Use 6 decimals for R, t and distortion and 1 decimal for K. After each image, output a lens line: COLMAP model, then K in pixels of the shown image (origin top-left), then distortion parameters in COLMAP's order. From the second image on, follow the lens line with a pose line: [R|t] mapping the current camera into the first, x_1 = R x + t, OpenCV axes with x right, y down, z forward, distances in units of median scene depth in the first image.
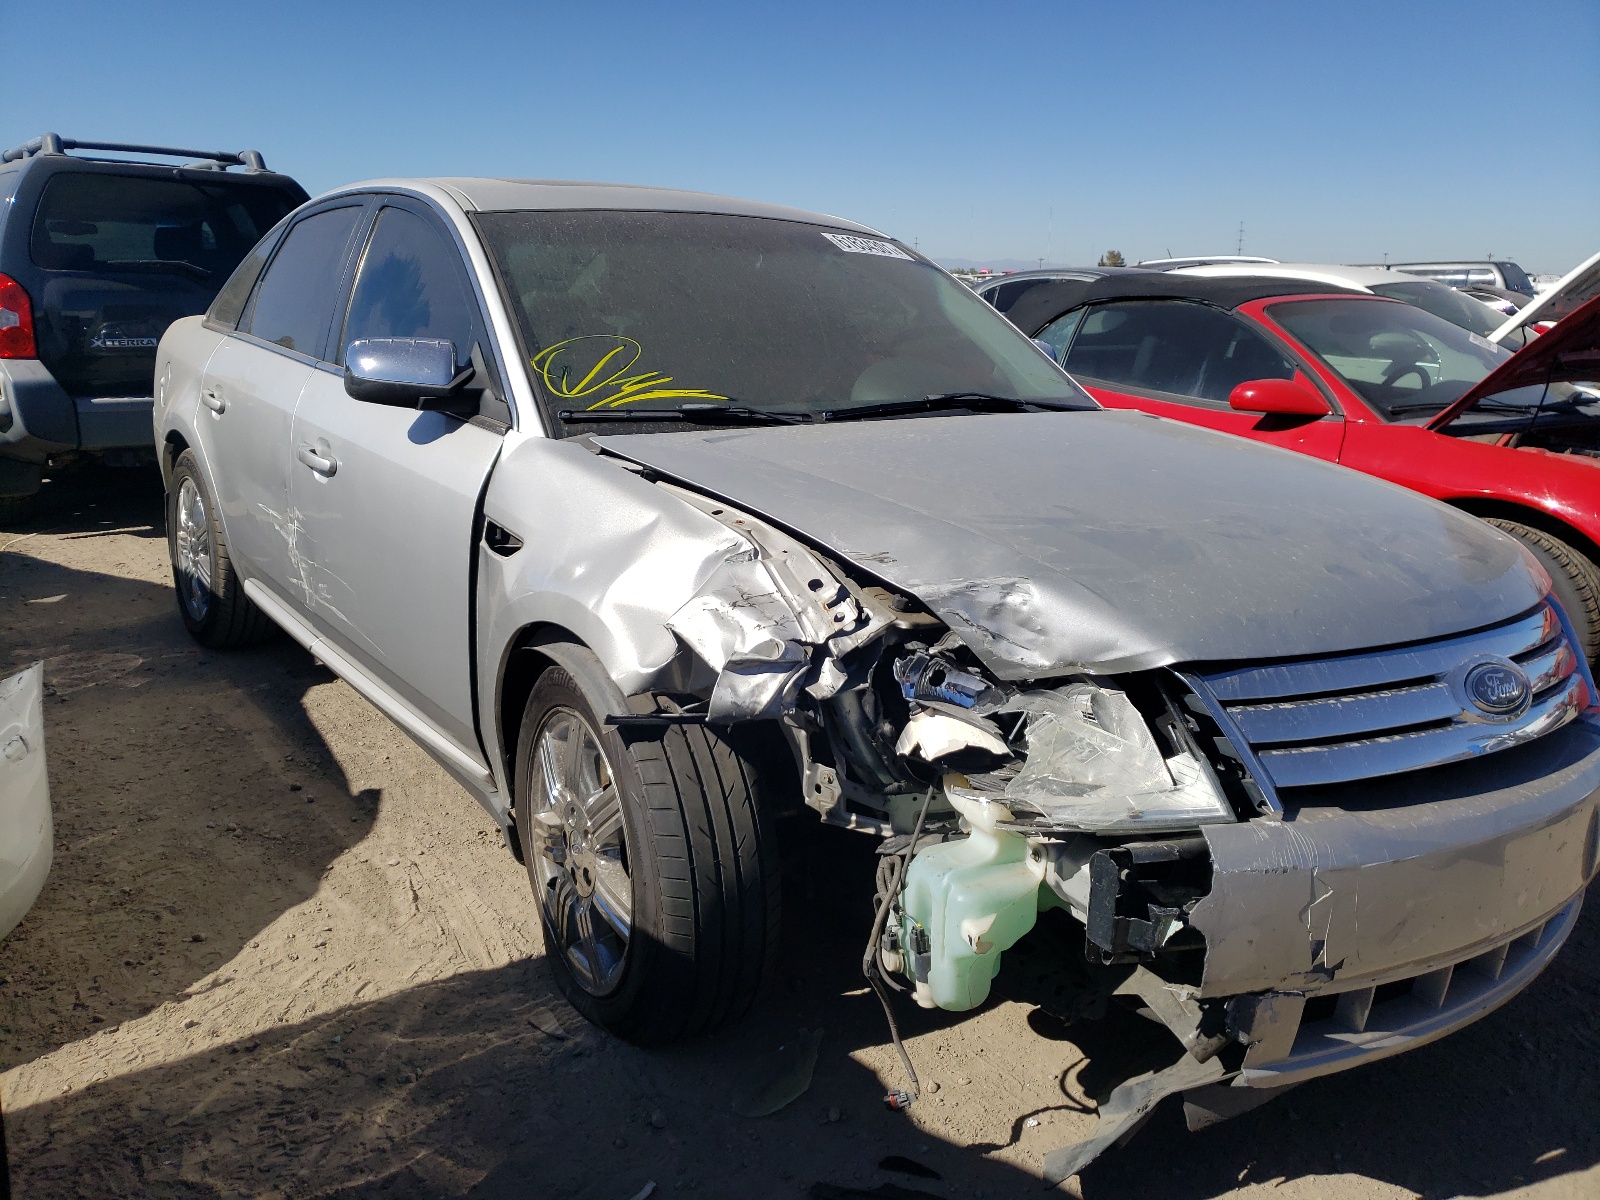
lens RADIAL K [[1105.7, 0, 663.0], [0, 1105.7, 592.2], [0, 0, 1]] dist [0.062085, -0.052855]
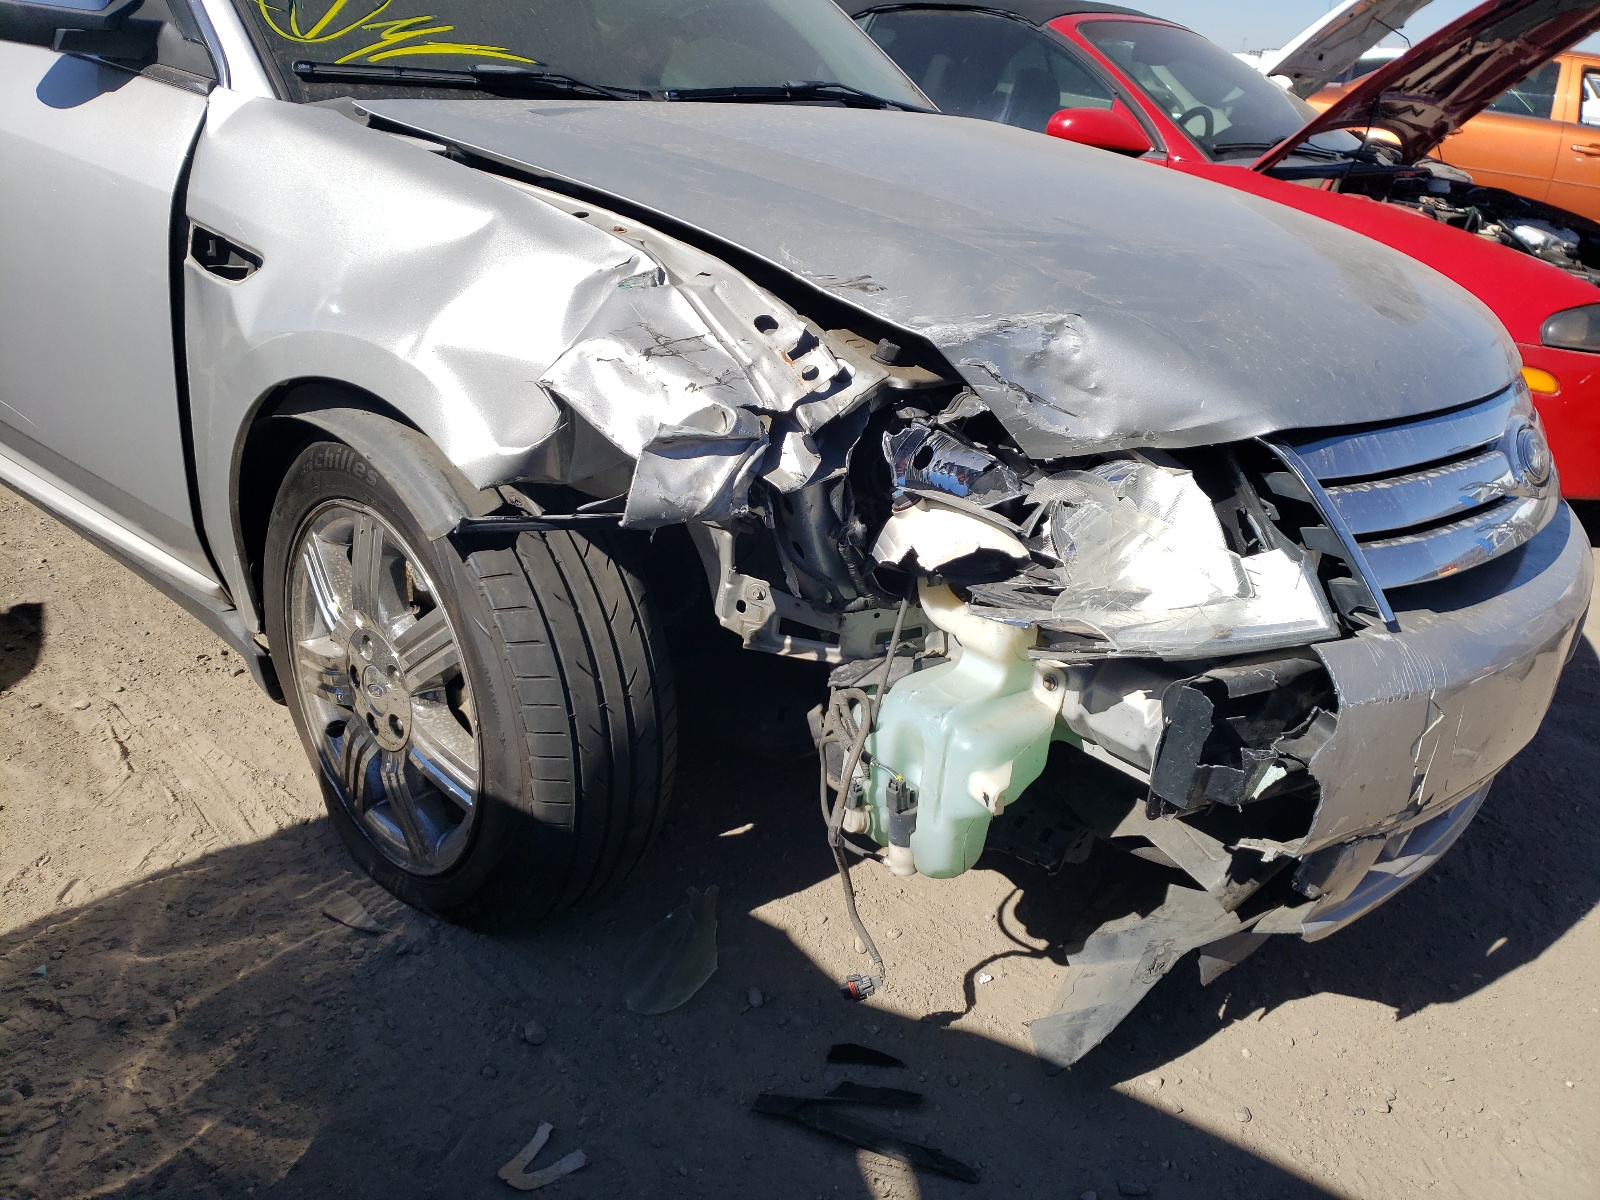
lens RADIAL K [[1105.7, 0, 663.0], [0, 1105.7, 592.2], [0, 0, 1]] dist [0.062085, -0.052855]
pose [[0.957656, -0.051466, 0.283279, -0.119336], [-0.009416, 0.977769, 0.209472, 0.011445], [-0.287762, -0.203269, 0.935882, 0.306749]]
